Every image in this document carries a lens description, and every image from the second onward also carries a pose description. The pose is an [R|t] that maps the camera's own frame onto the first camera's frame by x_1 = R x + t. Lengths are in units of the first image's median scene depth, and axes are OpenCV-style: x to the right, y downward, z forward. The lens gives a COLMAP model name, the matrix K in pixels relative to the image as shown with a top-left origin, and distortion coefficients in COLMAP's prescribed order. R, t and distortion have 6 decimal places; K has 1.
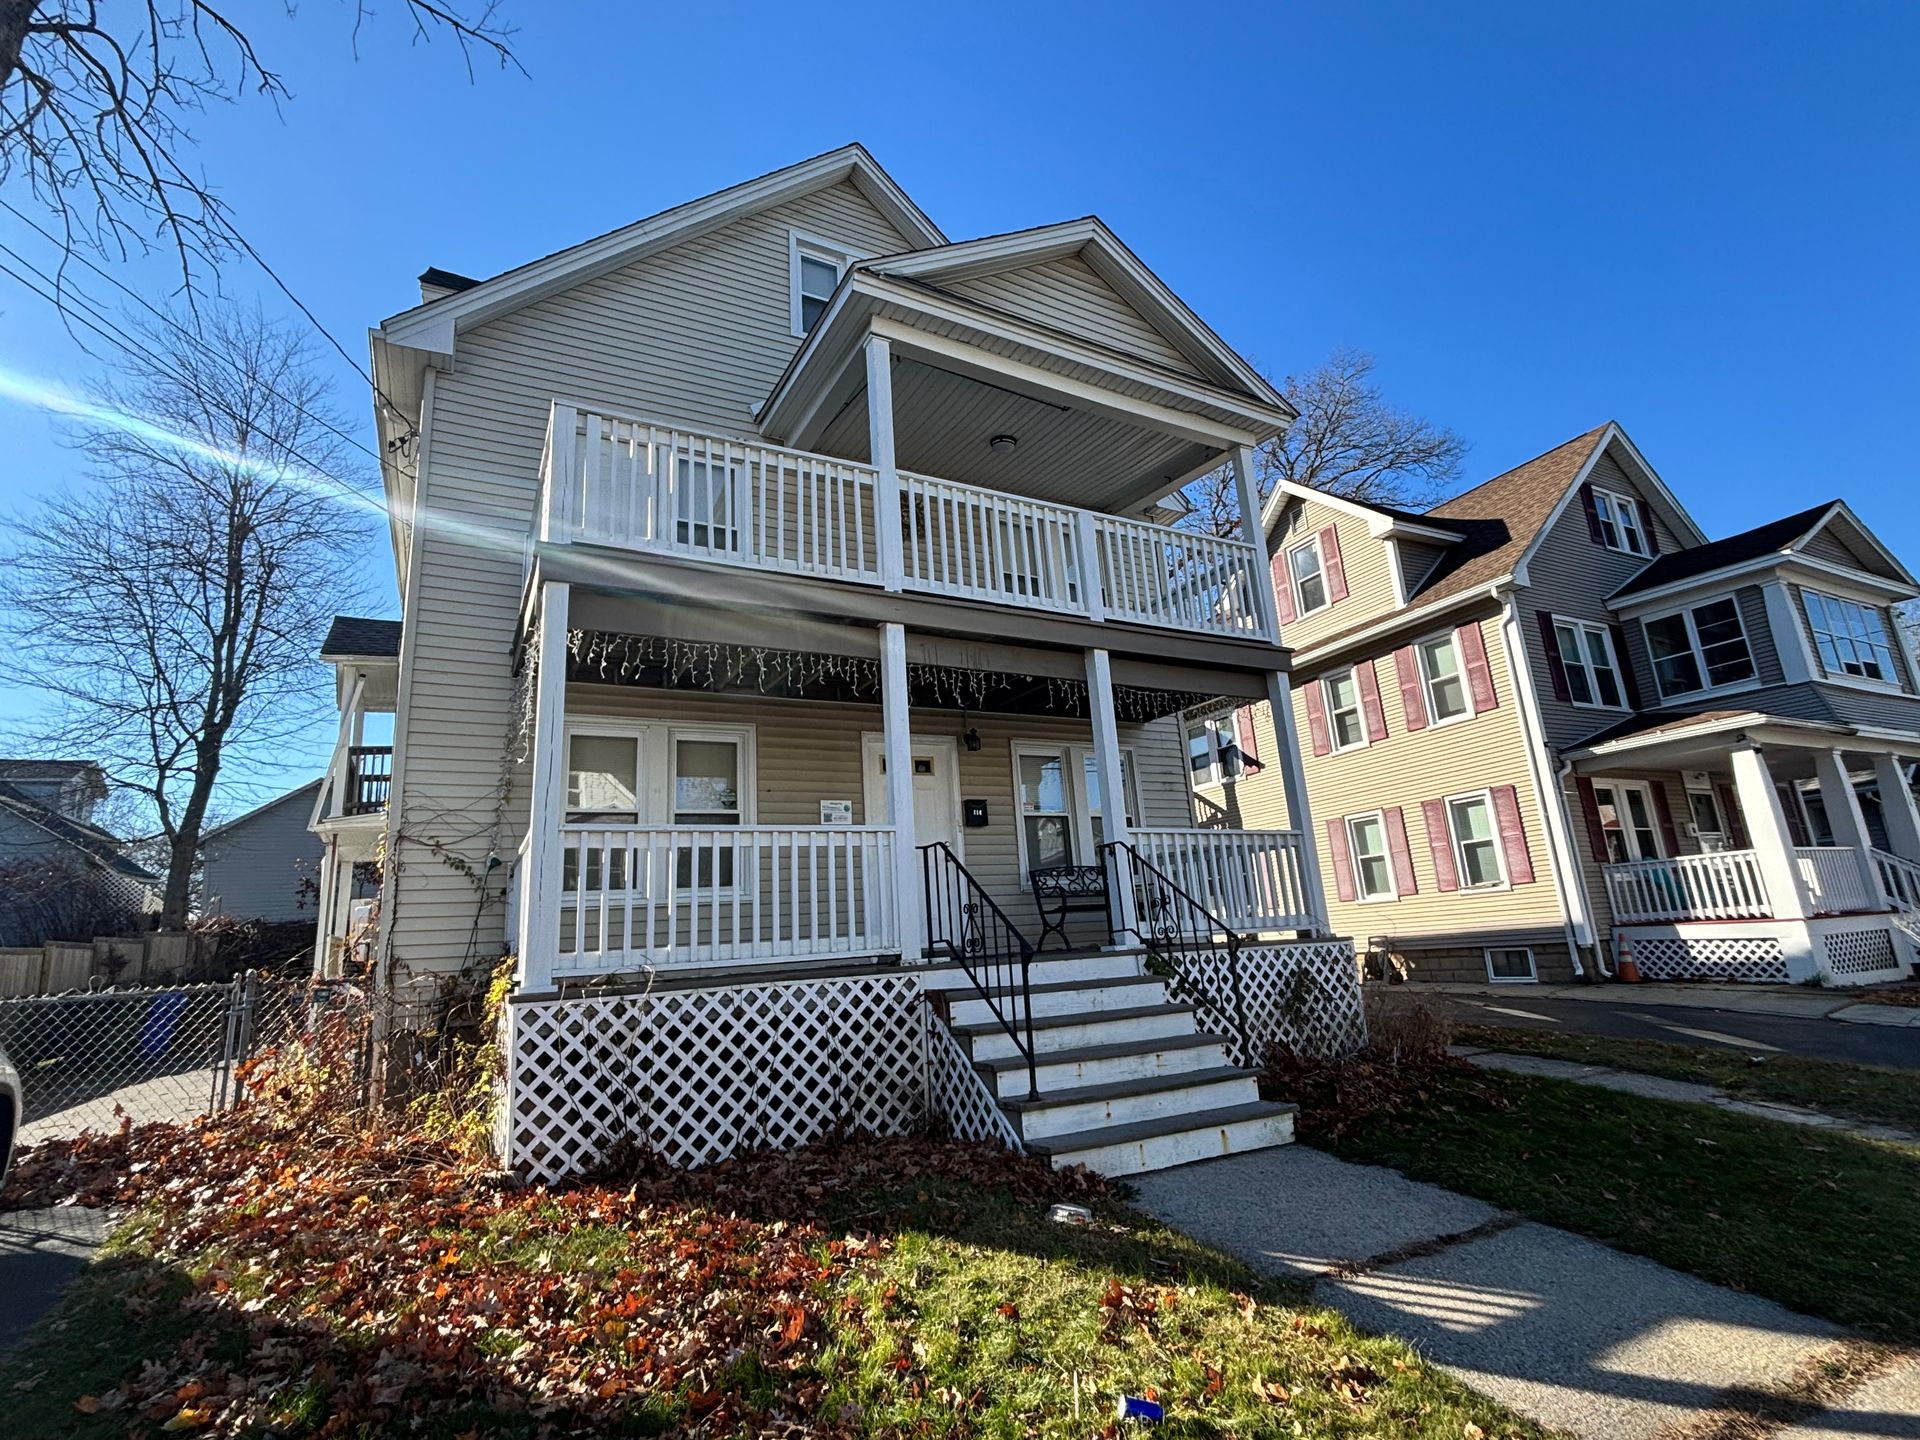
lens RADIAL K [[913.6, 0, 957.1], [0, 913.6, 718.1], [0, 0, 1]] dist [0.000890, -0.001859]
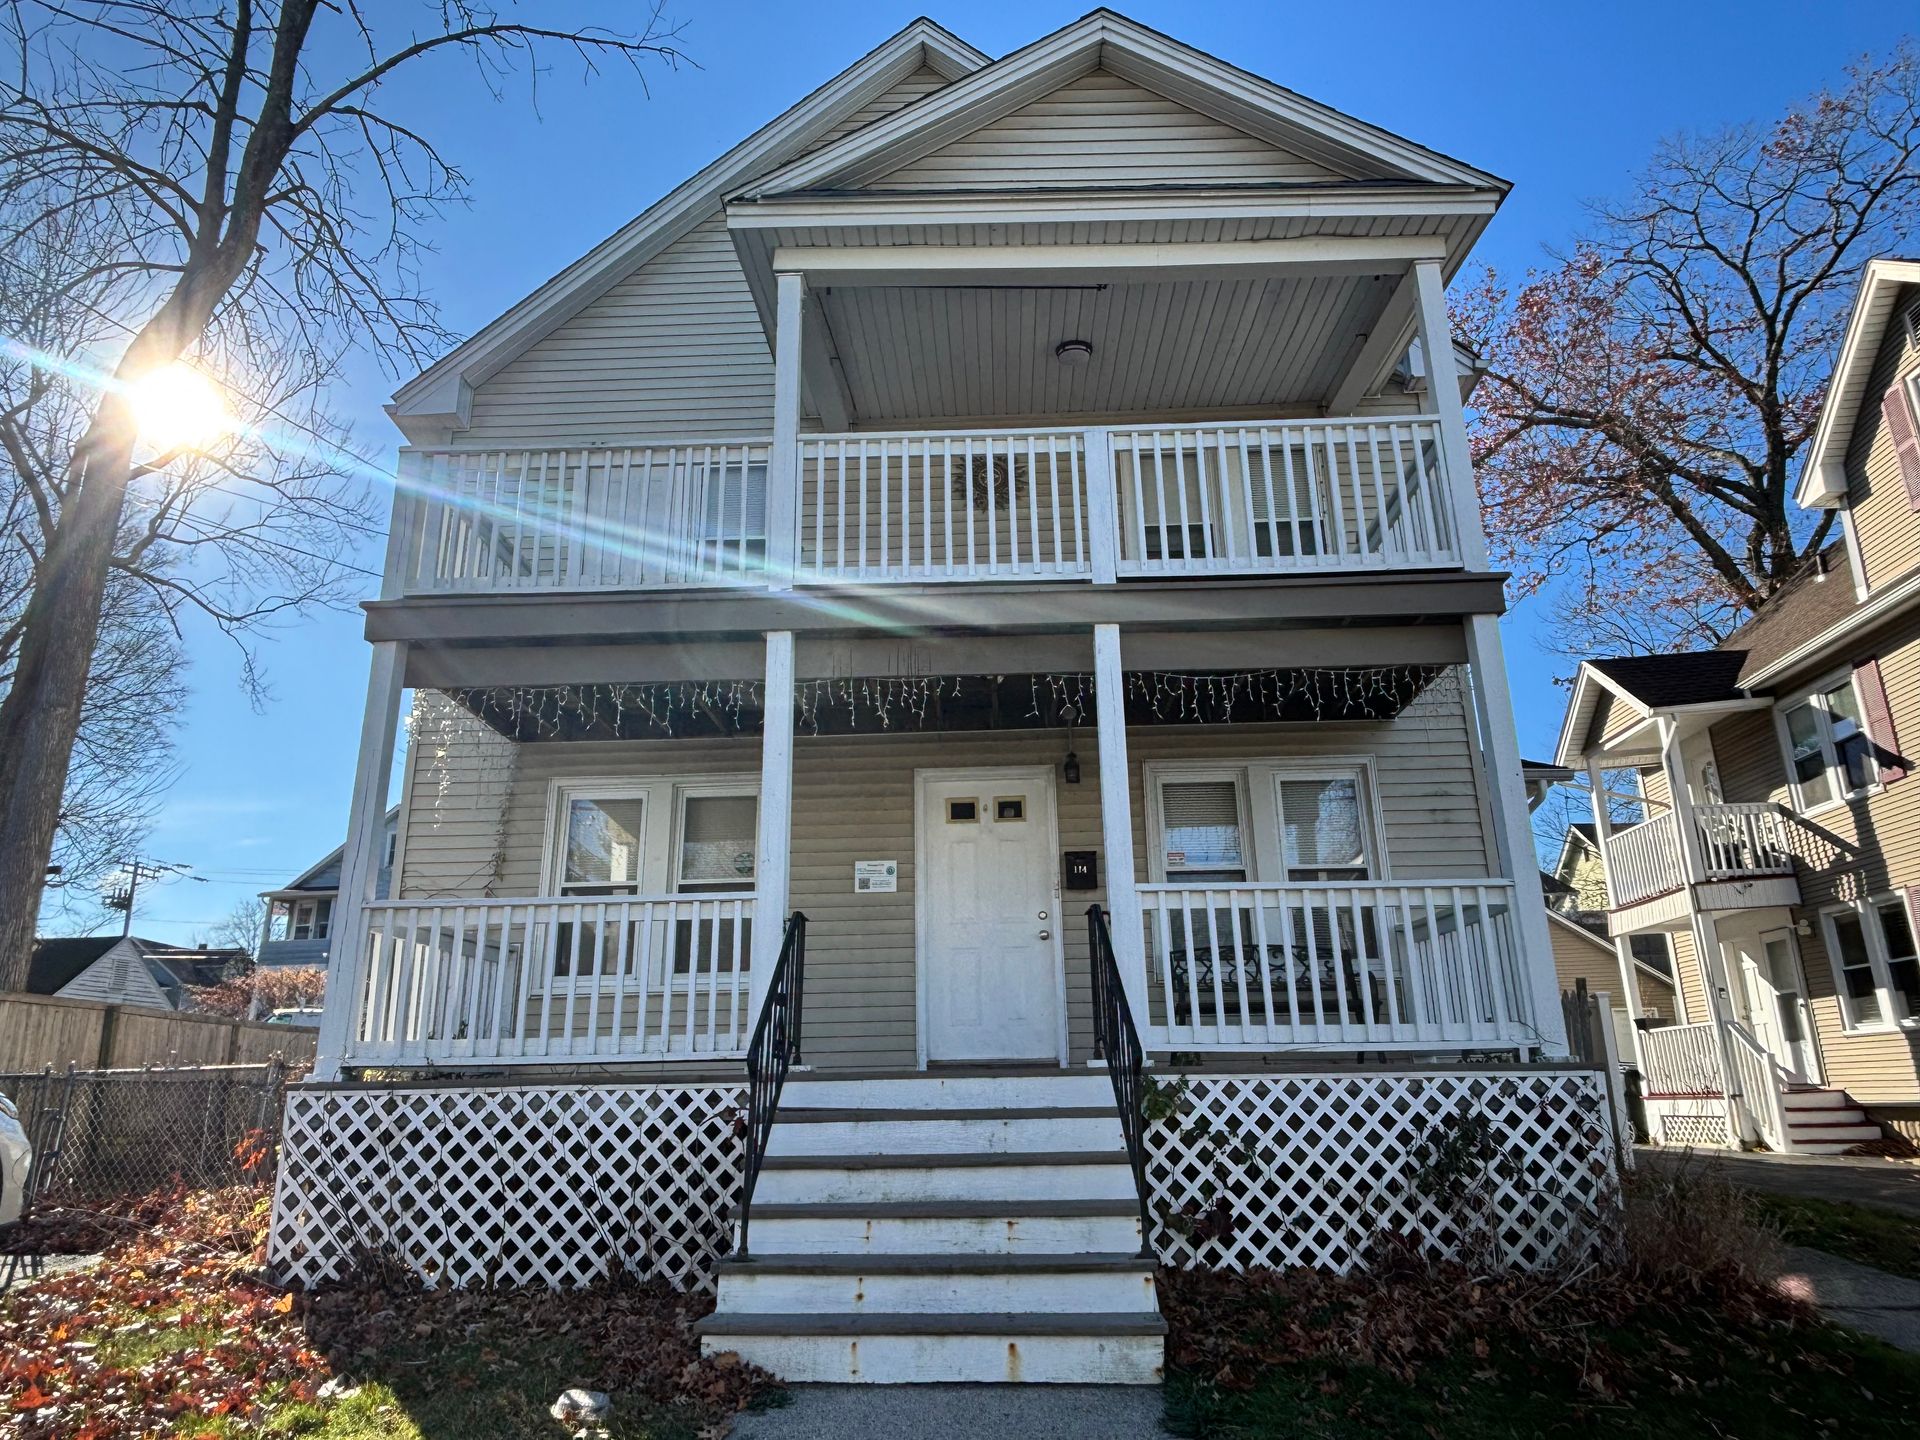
lens RADIAL K [[1218.5, 0, 959.7], [0, 1218.5, 717.2], [0, 0, 1]] dist [0.002115, -0.003871]
pose [[0.866989, -0.100157, -0.488159, 0.514694], [0.084943, 0.994960, -0.053276, 0.033947], [0.491035, 0.004724, 0.871127, 0.155059]]
